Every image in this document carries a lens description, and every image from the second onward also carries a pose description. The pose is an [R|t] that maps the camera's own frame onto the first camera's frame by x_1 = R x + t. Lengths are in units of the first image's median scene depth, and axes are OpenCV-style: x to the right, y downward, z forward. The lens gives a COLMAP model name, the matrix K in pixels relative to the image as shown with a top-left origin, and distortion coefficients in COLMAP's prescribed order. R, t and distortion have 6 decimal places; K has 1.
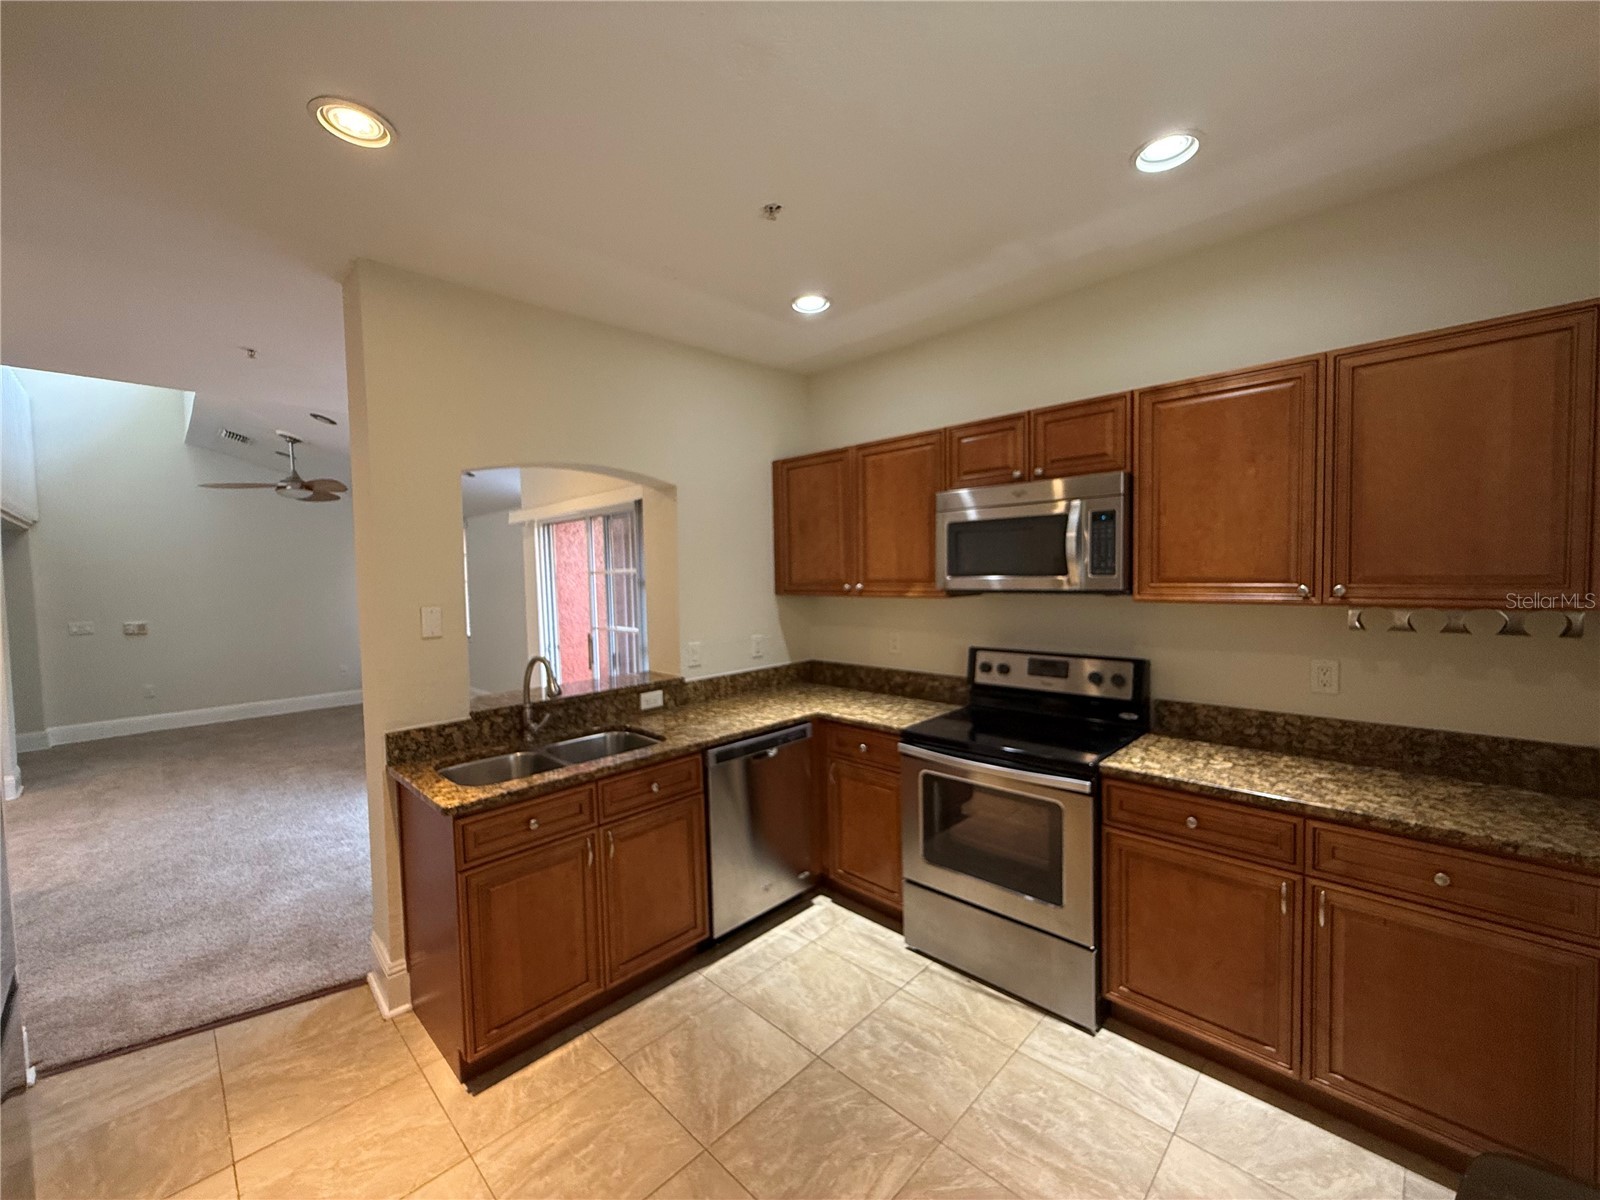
lens RADIAL K [[634.2, 0, 794.9], [0, 634.2, 595.4], [0, 0, 1]] dist [0.000236, 0.000098]
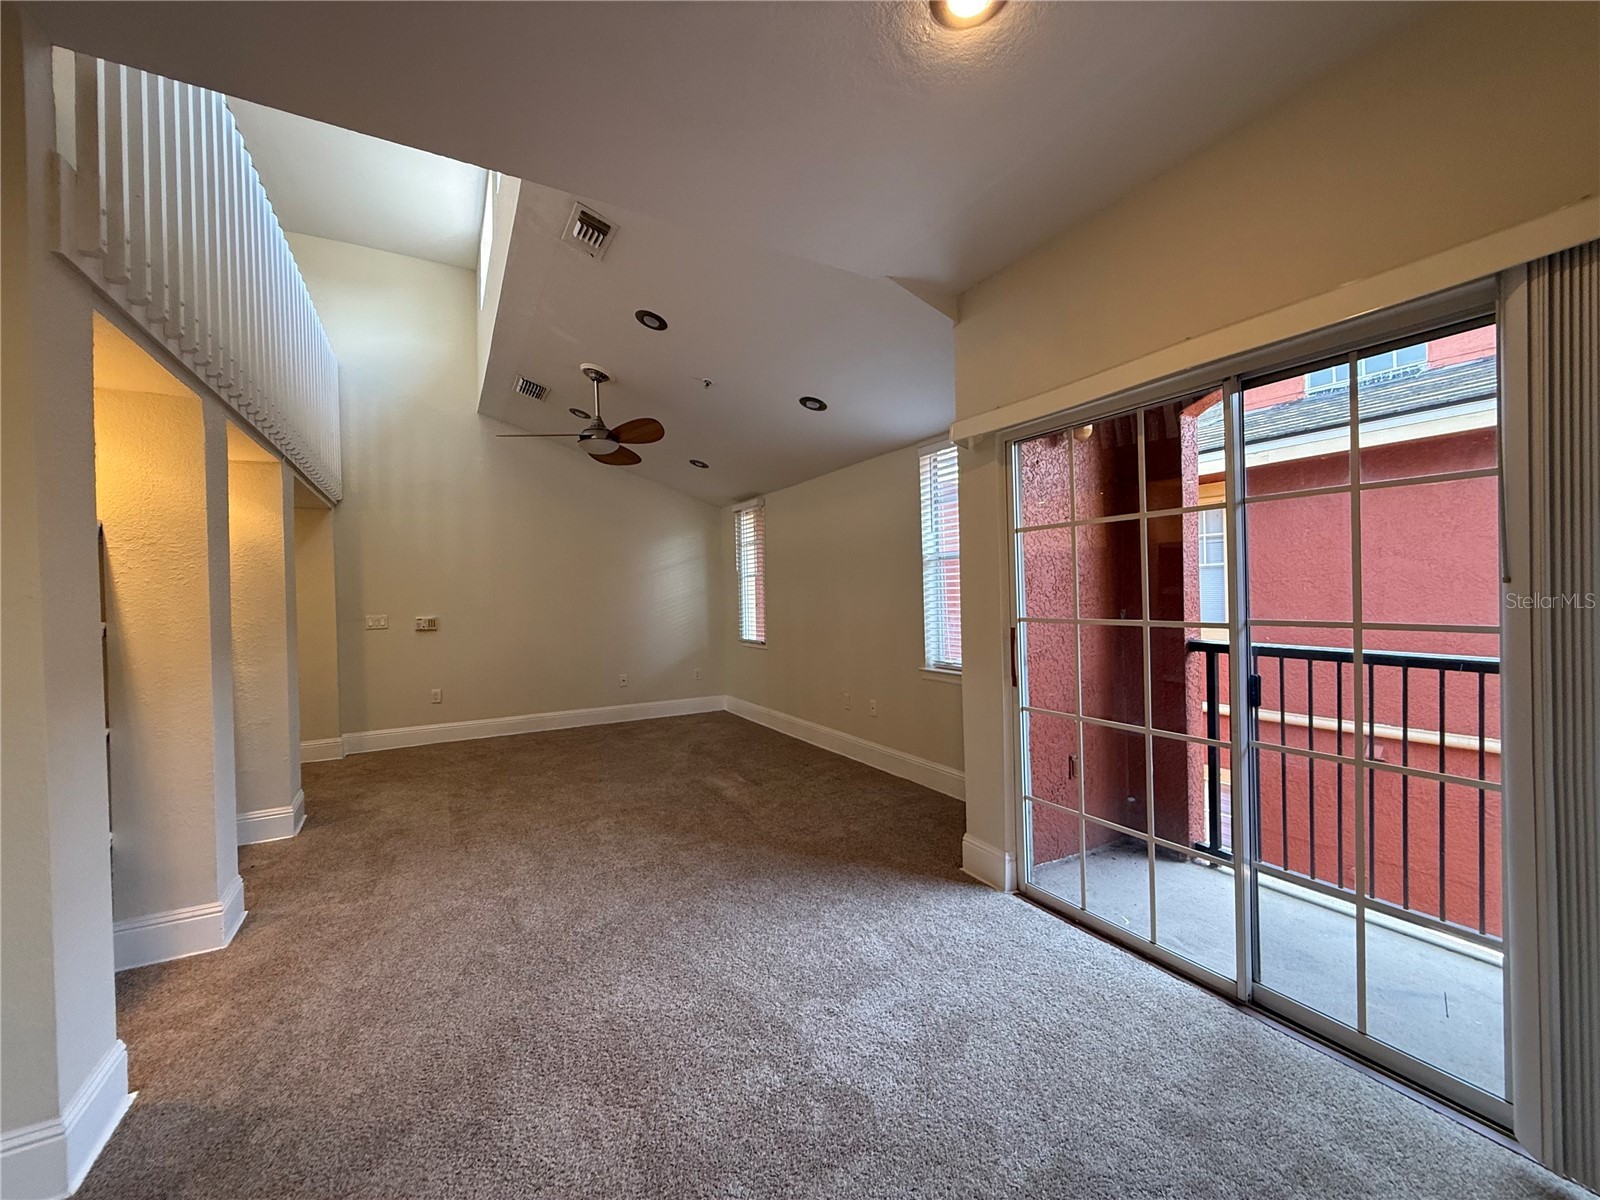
lens RADIAL K [[634.2, 0, 794.9], [0, 634.2, 595.4], [0, 0, 1]] dist [0.000236, 0.000098]
pose [[0.961158, 0.003591, -0.275977, -0.922563], [-0.012020, 0.999511, -0.028854, 0.096786], [0.275738, 0.031050, 0.960731, 0.890839]]
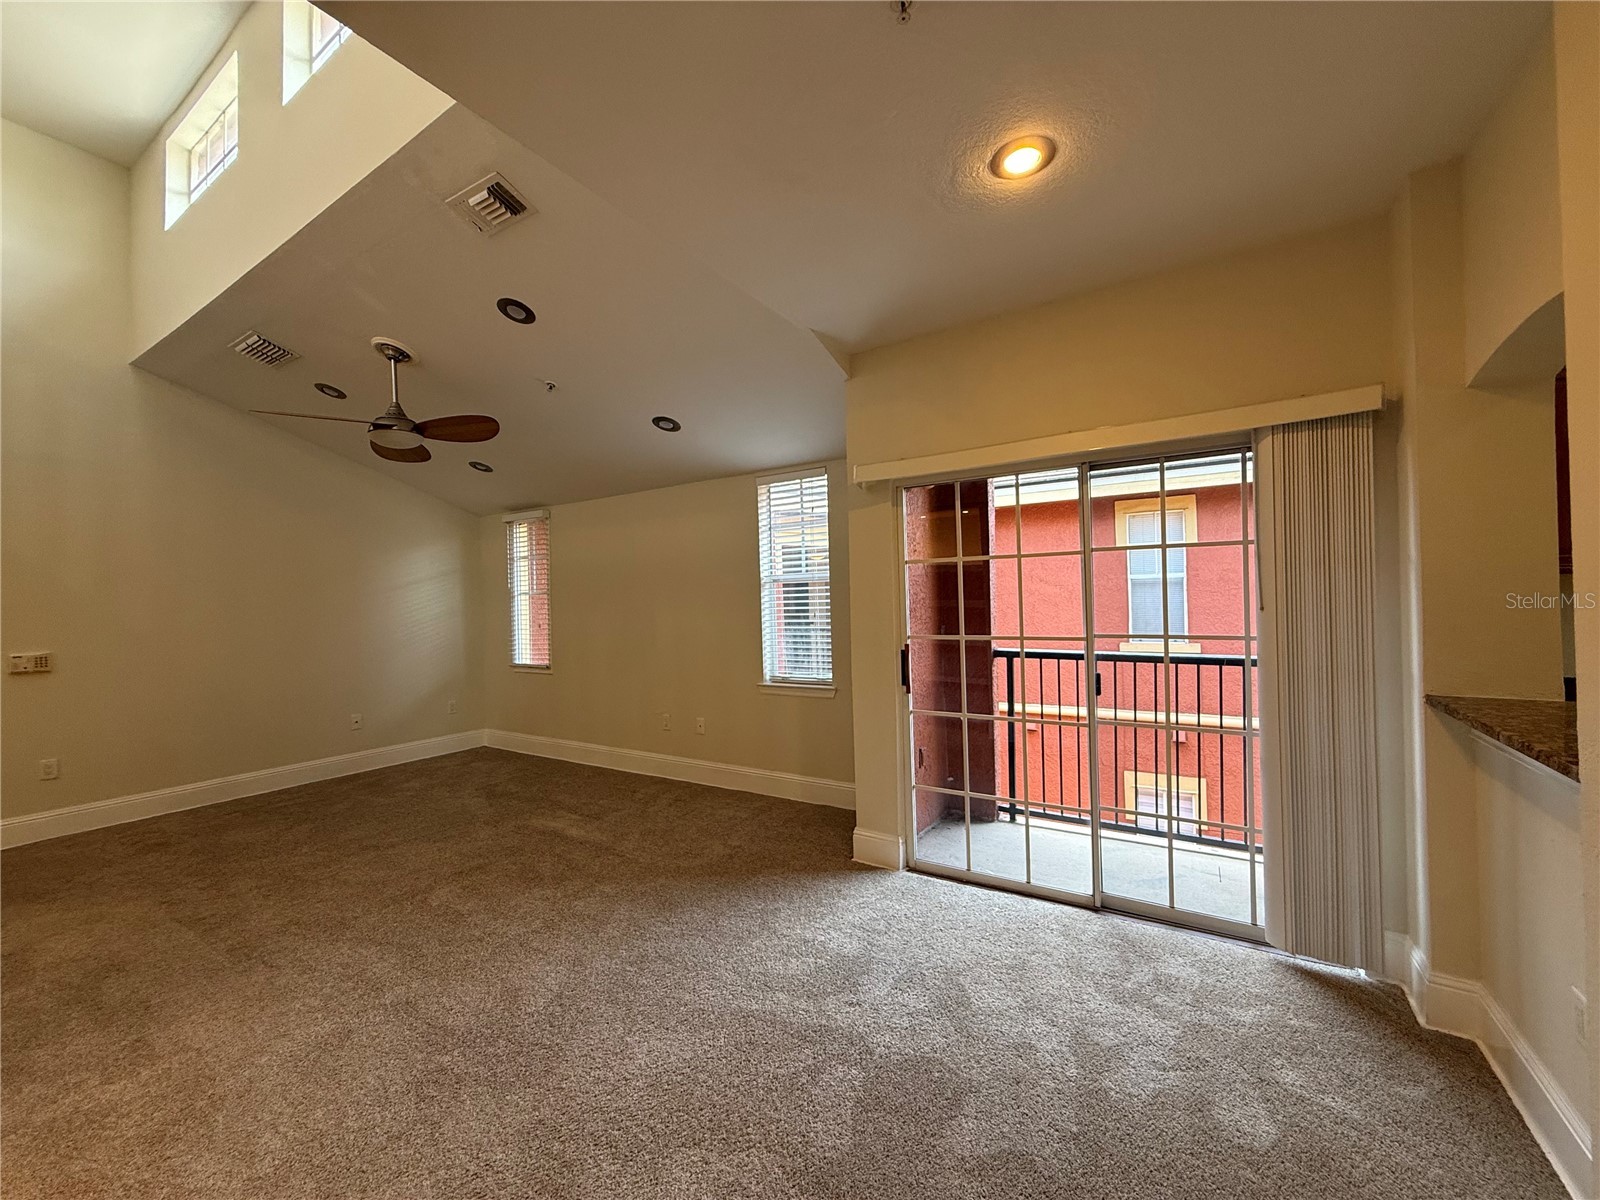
lens RADIAL K [[634.2, 0, 794.9], [0, 634.2, 595.4], [0, 0, 1]] dist [0.000236, 0.000098]
pose [[0.978173, 0.001452, 0.207785, -1.396084], [0.009543, 0.998607, -0.051903, 0.080357], [-0.207571, 0.052753, 0.976797, 0.815270]]
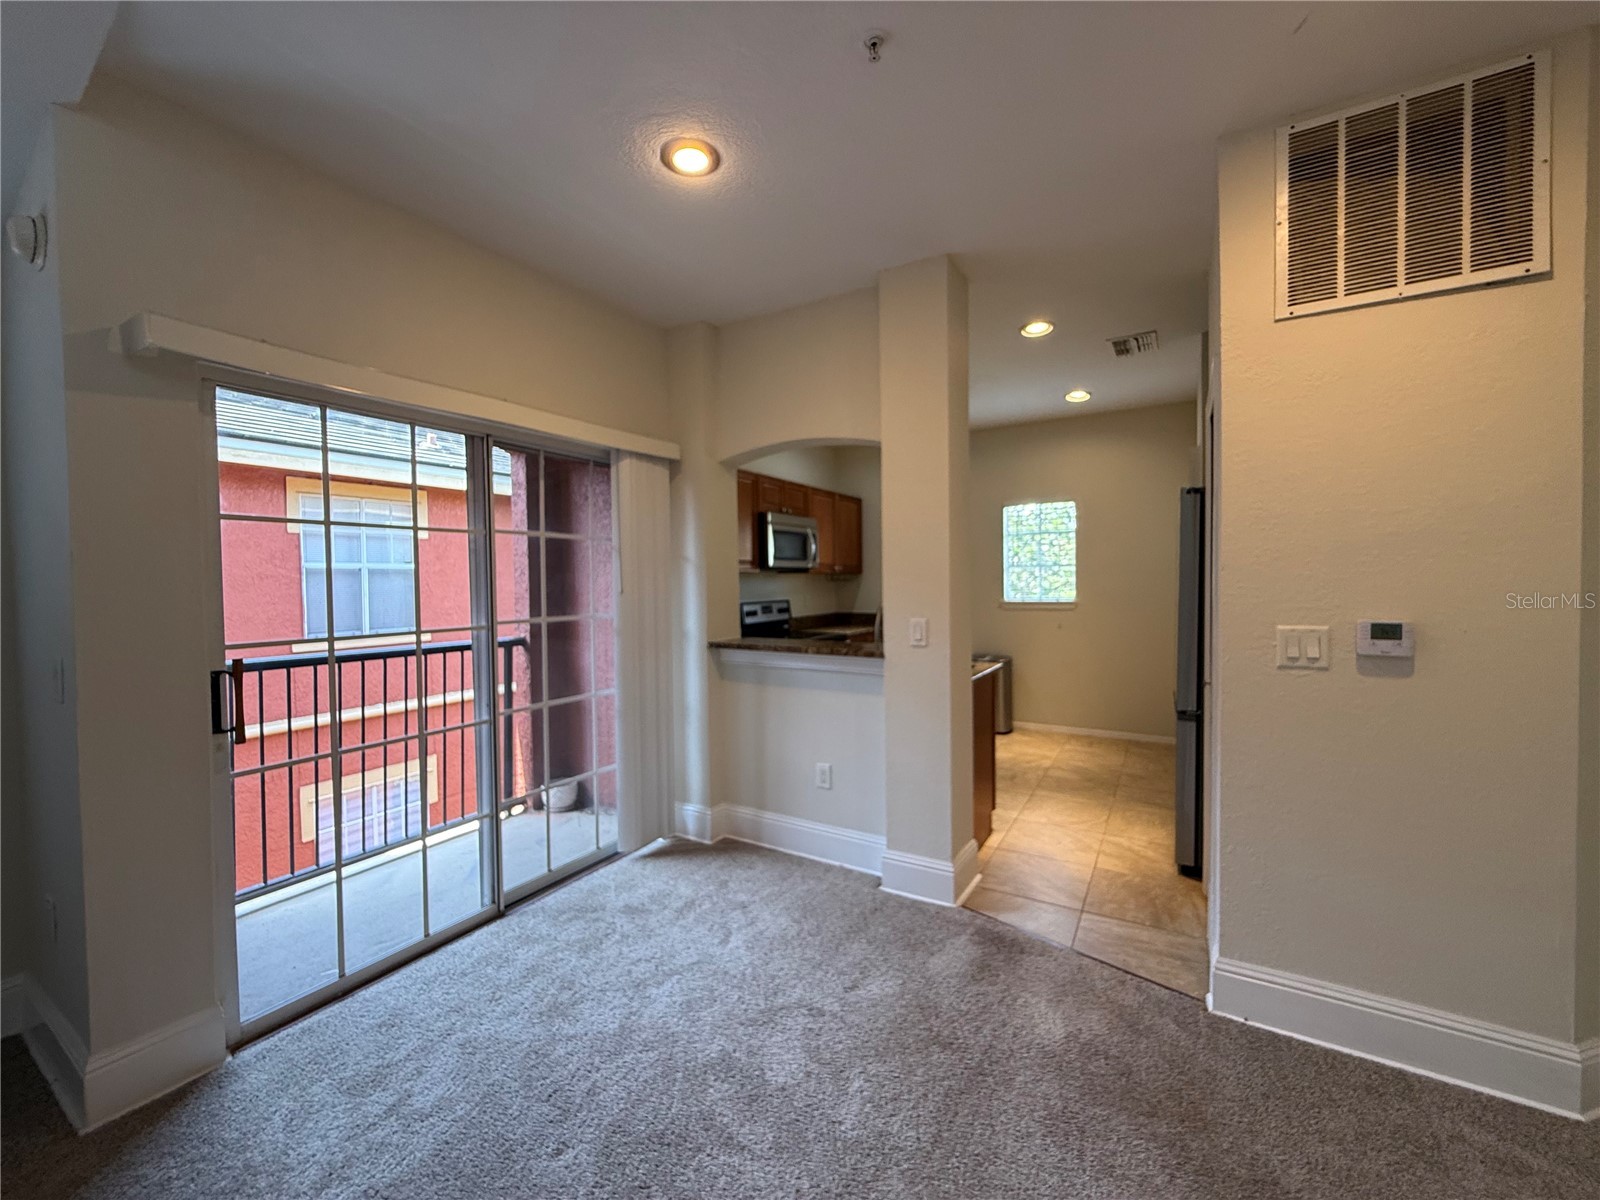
lens RADIAL K [[634.2, 0, 794.9], [0, 634.2, 595.4], [0, 0, 1]] dist [0.000236, 0.000098]
pose [[-0.232240, 0.005634, 0.972642, -1.820347], [0.056063, 0.998398, 0.007603, 0.073907], [-0.971041, 0.056295, -0.232184, 1.650690]]
